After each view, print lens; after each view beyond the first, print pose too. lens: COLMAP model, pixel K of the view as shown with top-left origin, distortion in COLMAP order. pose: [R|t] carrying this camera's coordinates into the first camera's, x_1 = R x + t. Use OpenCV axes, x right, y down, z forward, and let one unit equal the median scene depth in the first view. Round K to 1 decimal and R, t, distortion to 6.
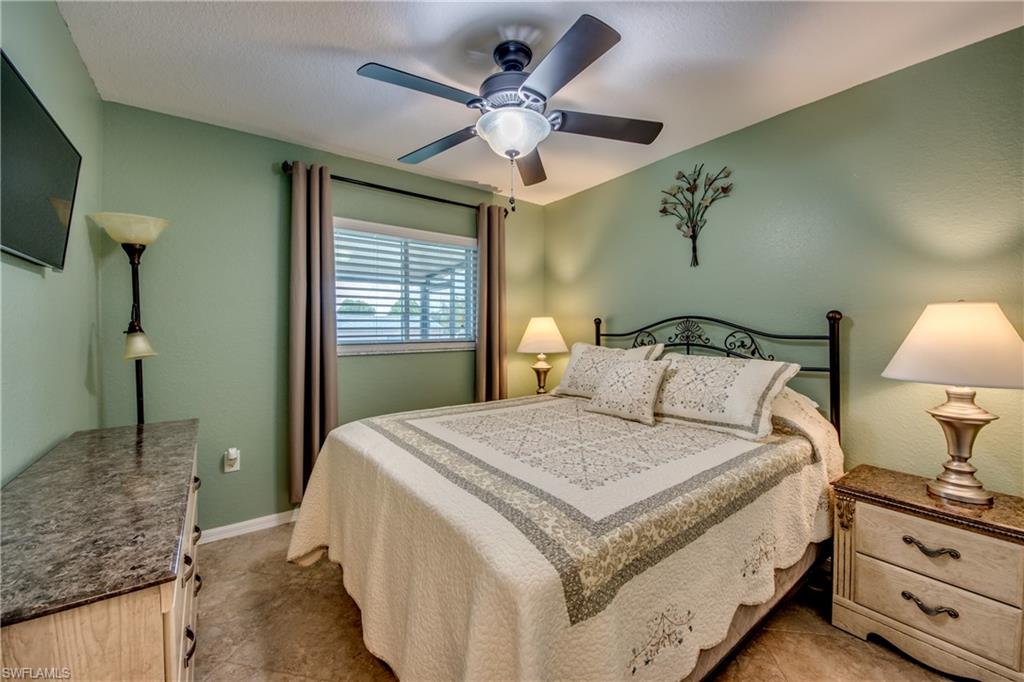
lens RADIAL K [[384.0, 0, 500.5], [0, 384.0, 348.0], [0, 0, 1]] dist [0.058781, -0.037880]
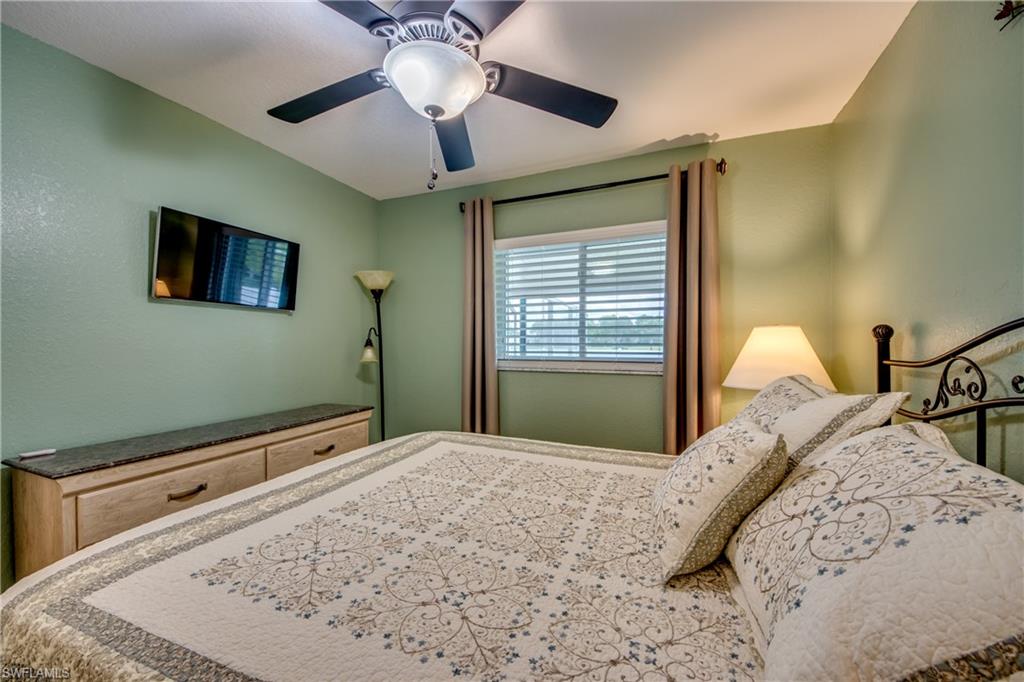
lens RADIAL K [[384.0, 0, 500.5], [0, 384.0, 348.0], [0, 0, 1]] dist [0.058781, -0.037880]
pose [[0.529028, 0.014823, -0.848475, 0.450390], [-0.049530, 0.998682, -0.013436, -0.025491], [0.847158, 0.049133, 0.529065, 0.436280]]
